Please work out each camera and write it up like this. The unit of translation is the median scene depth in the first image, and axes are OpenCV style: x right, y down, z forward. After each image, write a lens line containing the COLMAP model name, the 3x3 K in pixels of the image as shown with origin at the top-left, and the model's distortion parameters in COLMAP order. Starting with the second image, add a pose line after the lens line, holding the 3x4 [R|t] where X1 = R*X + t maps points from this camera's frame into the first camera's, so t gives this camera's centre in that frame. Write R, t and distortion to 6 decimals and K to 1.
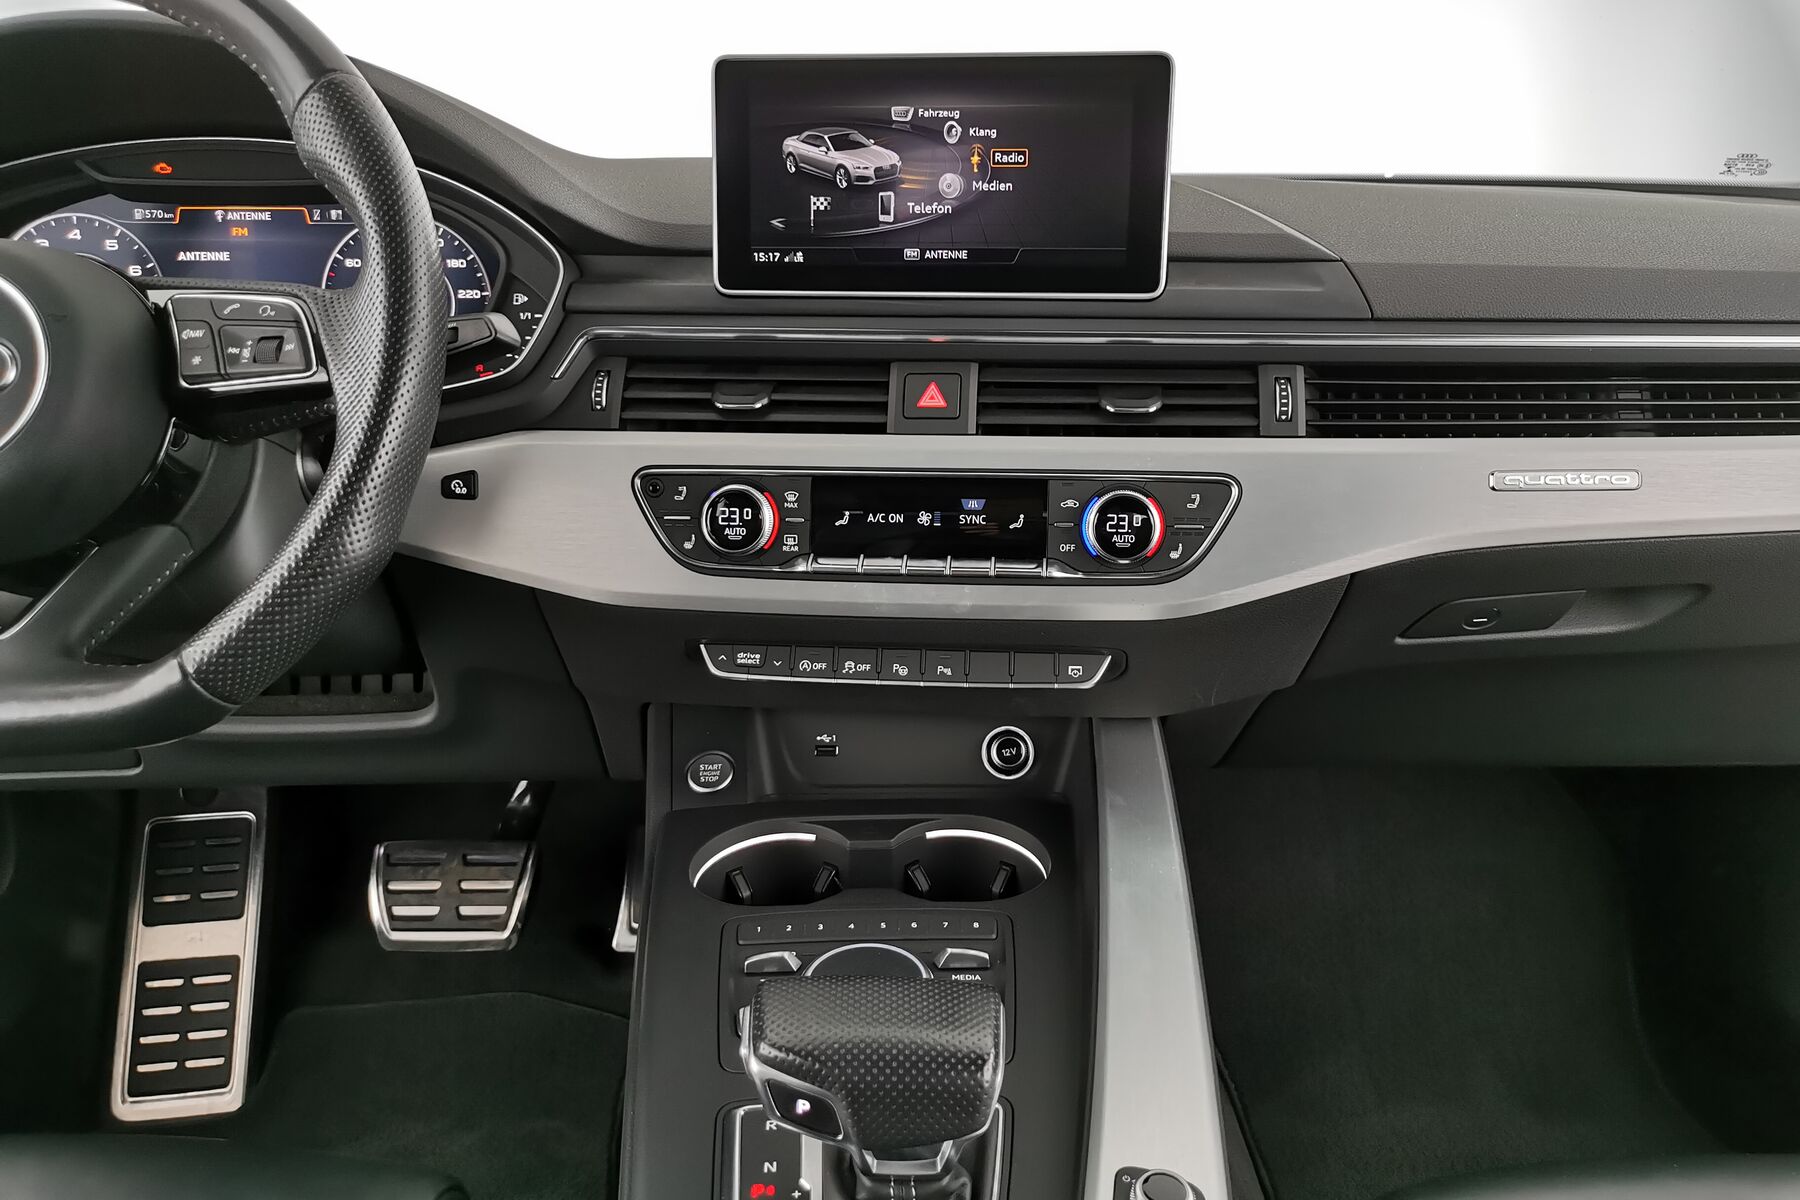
lens RADIAL K [[1420.2, 0, 902.4], [0, 1420.2, 596.9], [0, 0, 1]] dist [0.029100, -0.032971]
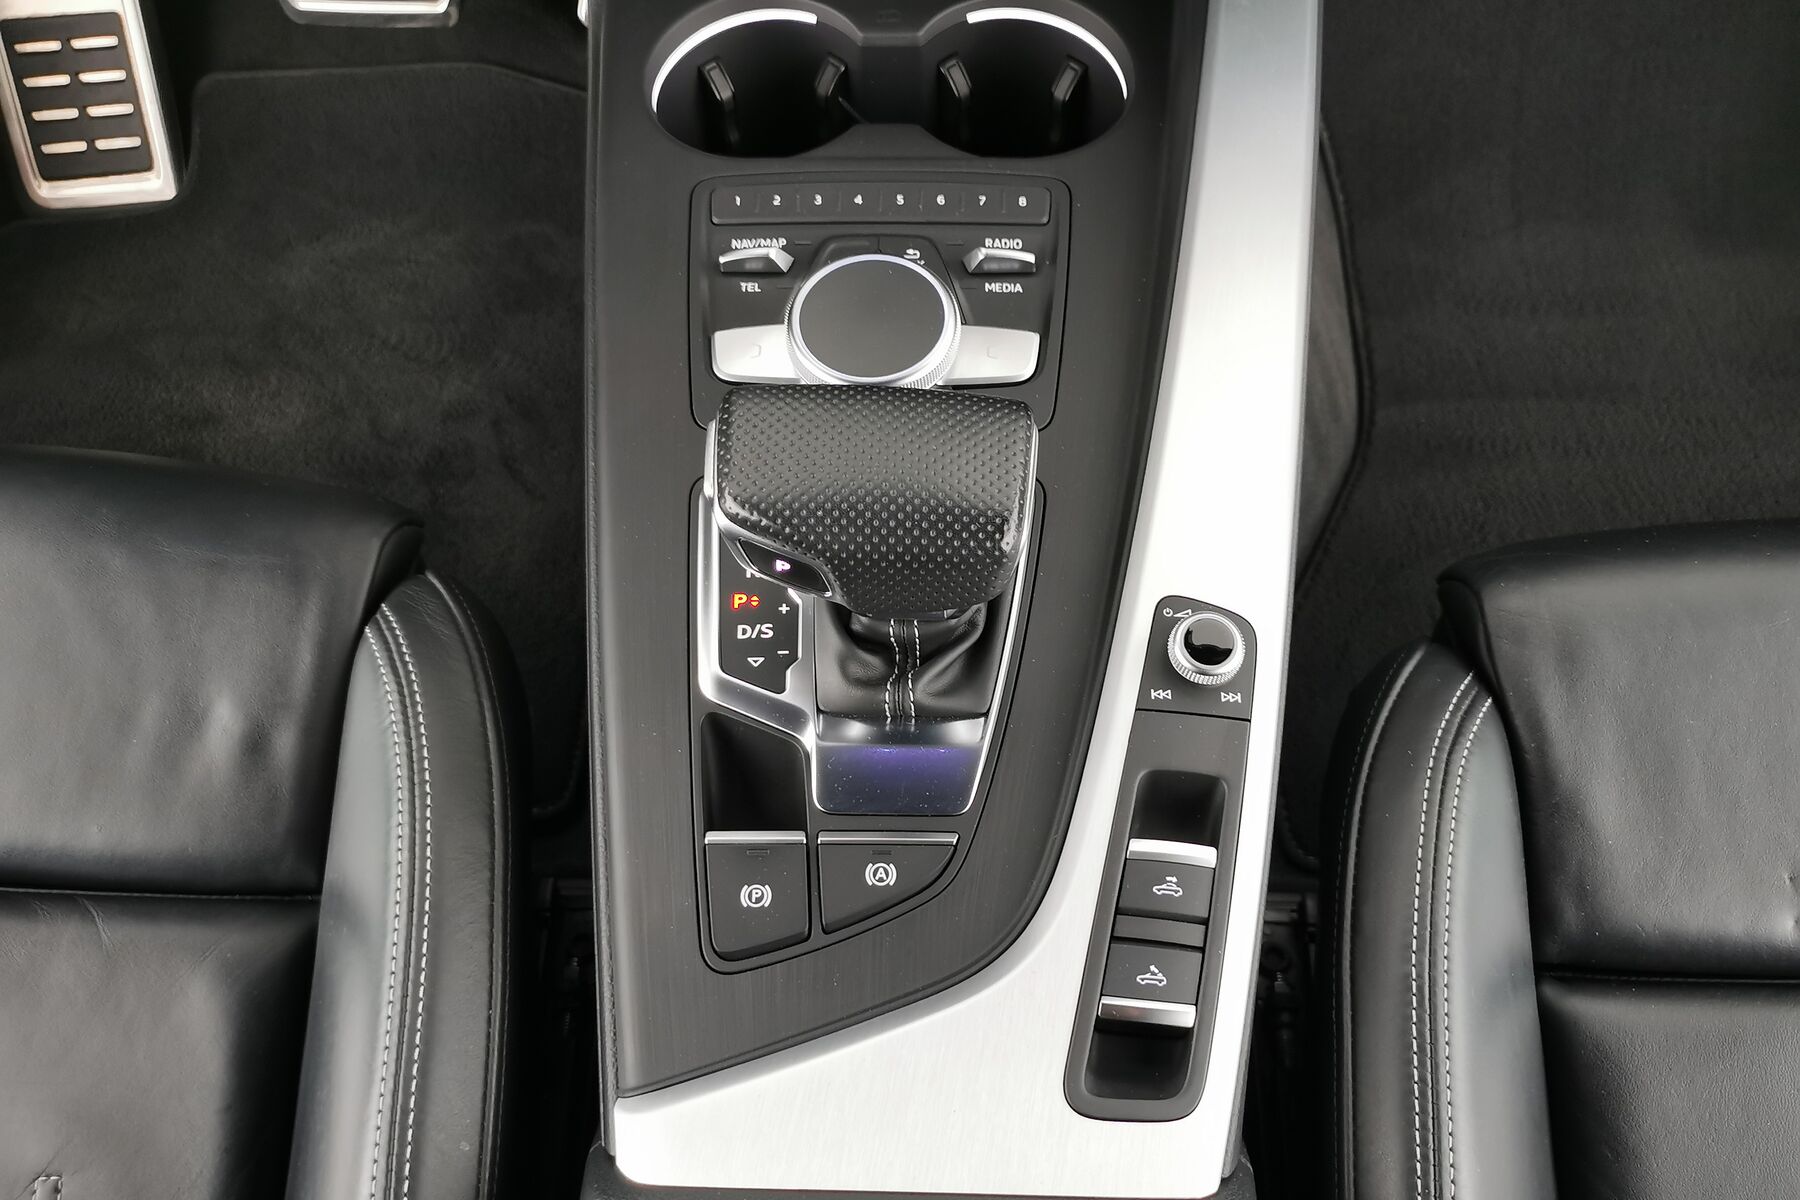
lens RADIAL K [[1617.2, 0, 913.3], [0, 1617.2, 603.9], [0, 0, 1]] dist [0.032250, -0.039426]
pose [[0.999194, 0.029409, -0.027309, 0.021712], [-0.004179, 0.752997, 0.658011, -0.162229], [0.039915, -0.657367, 0.752513, 0.189021]]
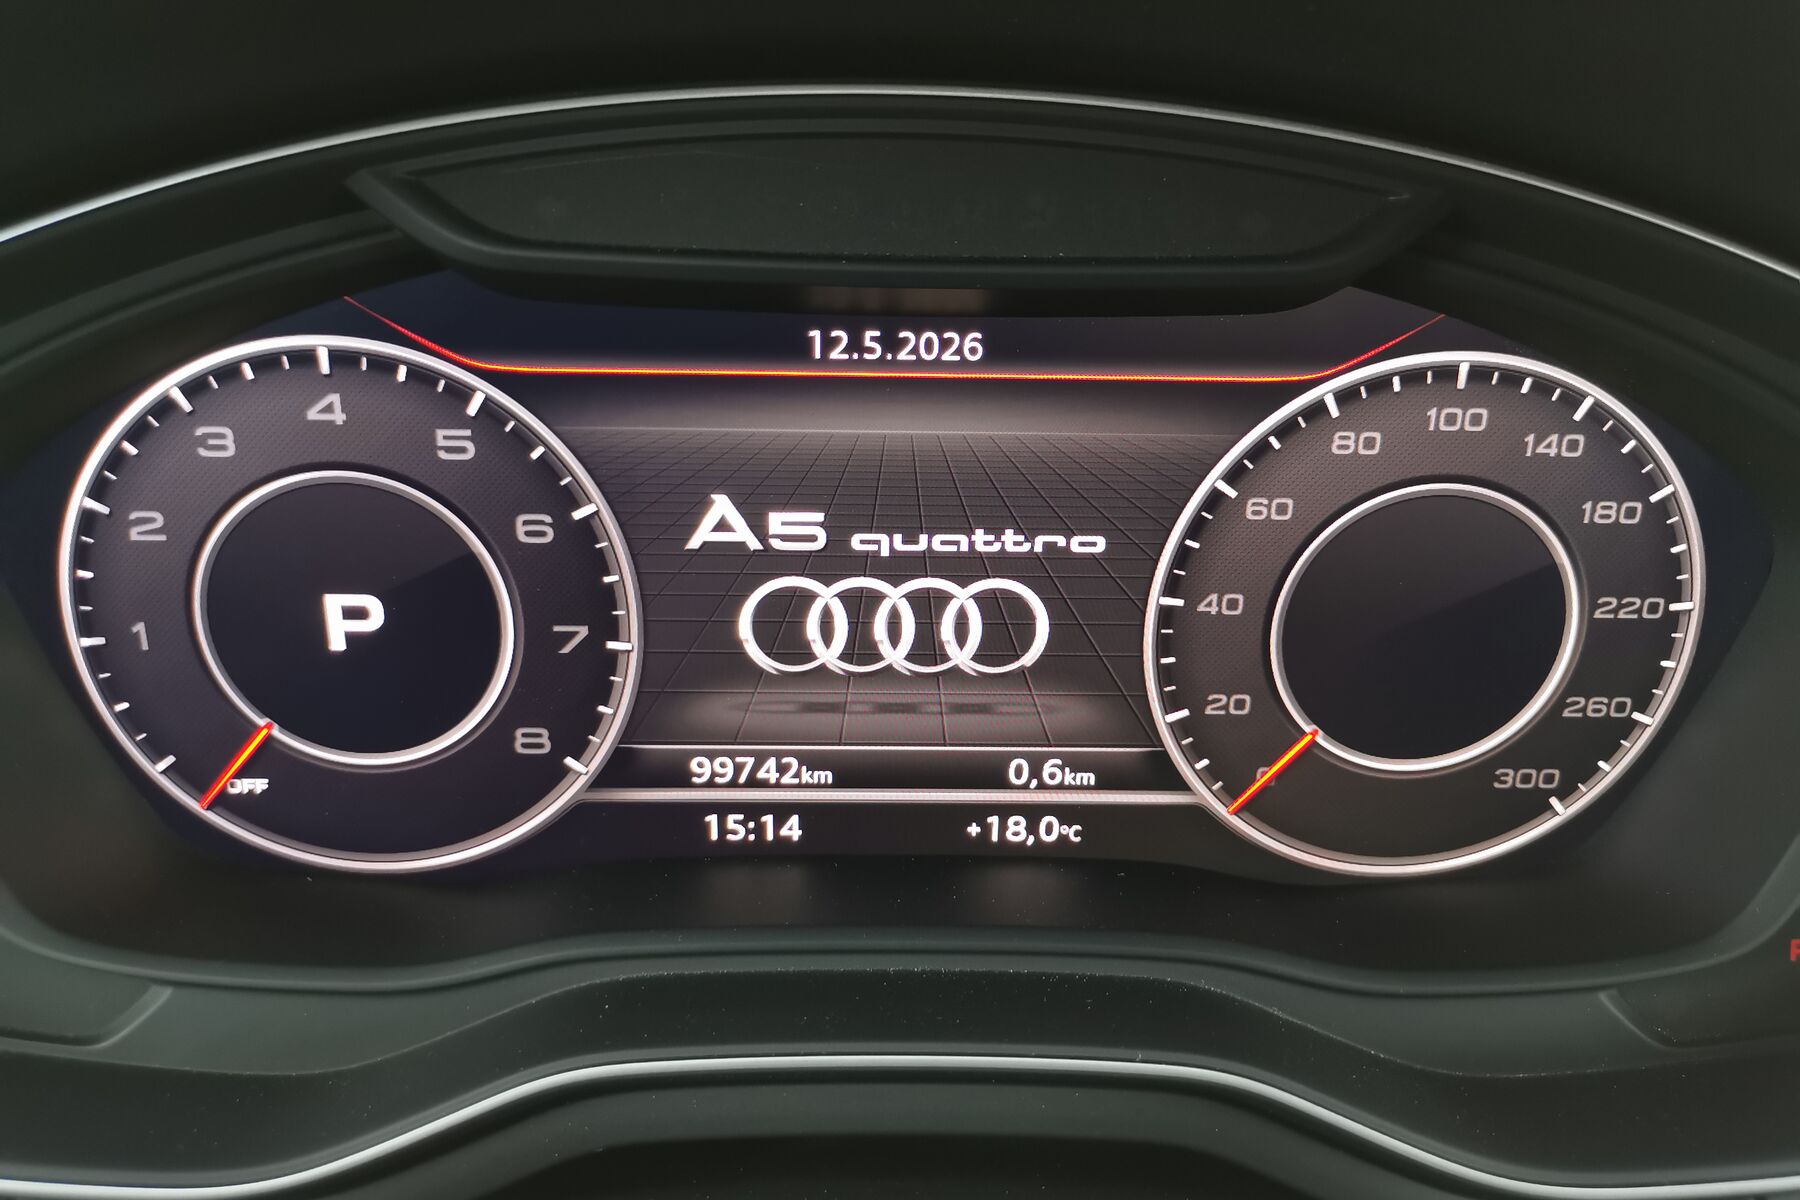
lens RADIAL K [[1420.2, 0, 889.0], [0, 1420.2, 586.6], [0, 0, 1]] dist [0.029100, -0.032971]
pose [[0.999868, 0.014688, 0.007003, -0.512163], [-0.015666, 0.985282, 0.170218, -0.294101], [-0.004400, -0.170305, 0.985382, 0.779498]]
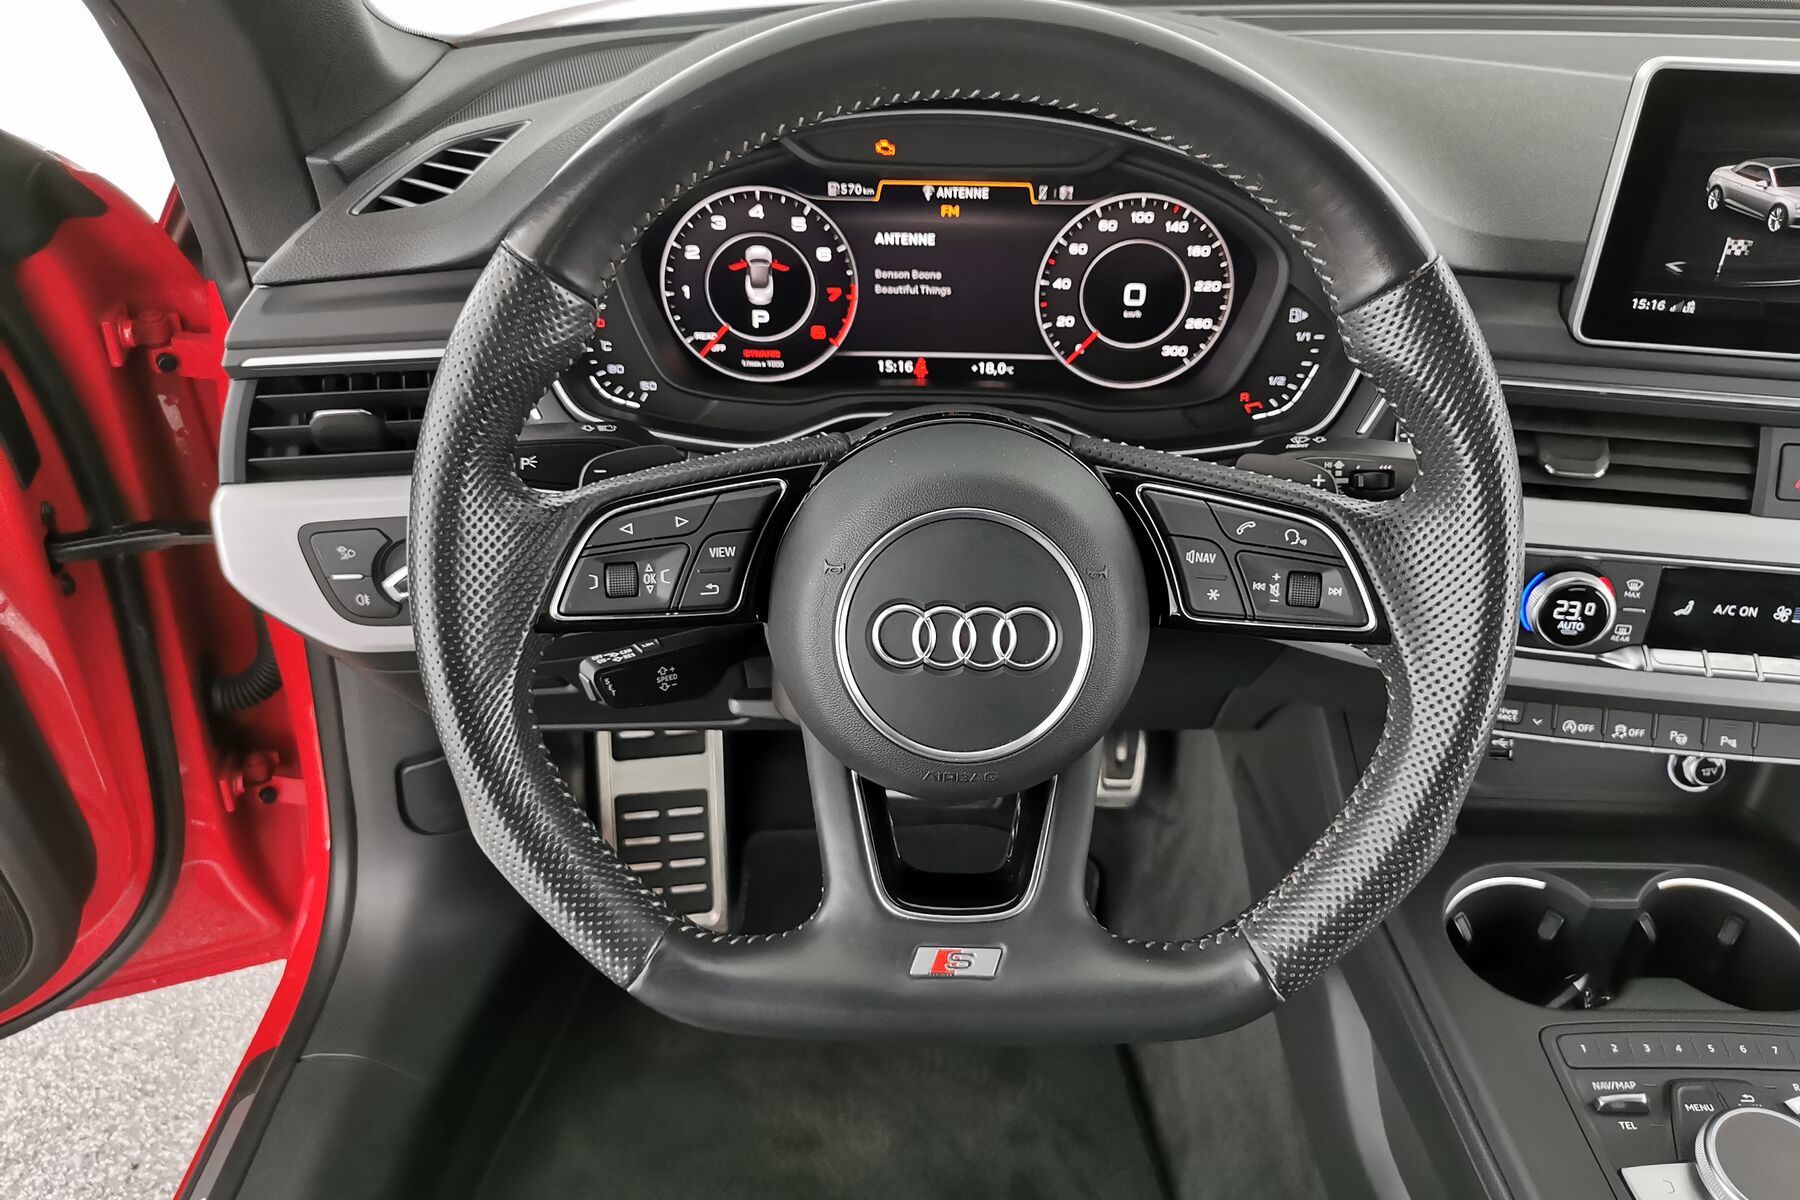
lens RADIAL K [[1420.2, 0, 888.9], [0, 1420.2, 599.1], [0, 0, 1]] dist [0.029100, -0.032971]
pose [[0.999565, 0.026296, -0.013357, -0.529407], [-0.020498, 0.944985, 0.326471, -0.342863], [0.021207, -0.326055, 0.945113, 0.143301]]
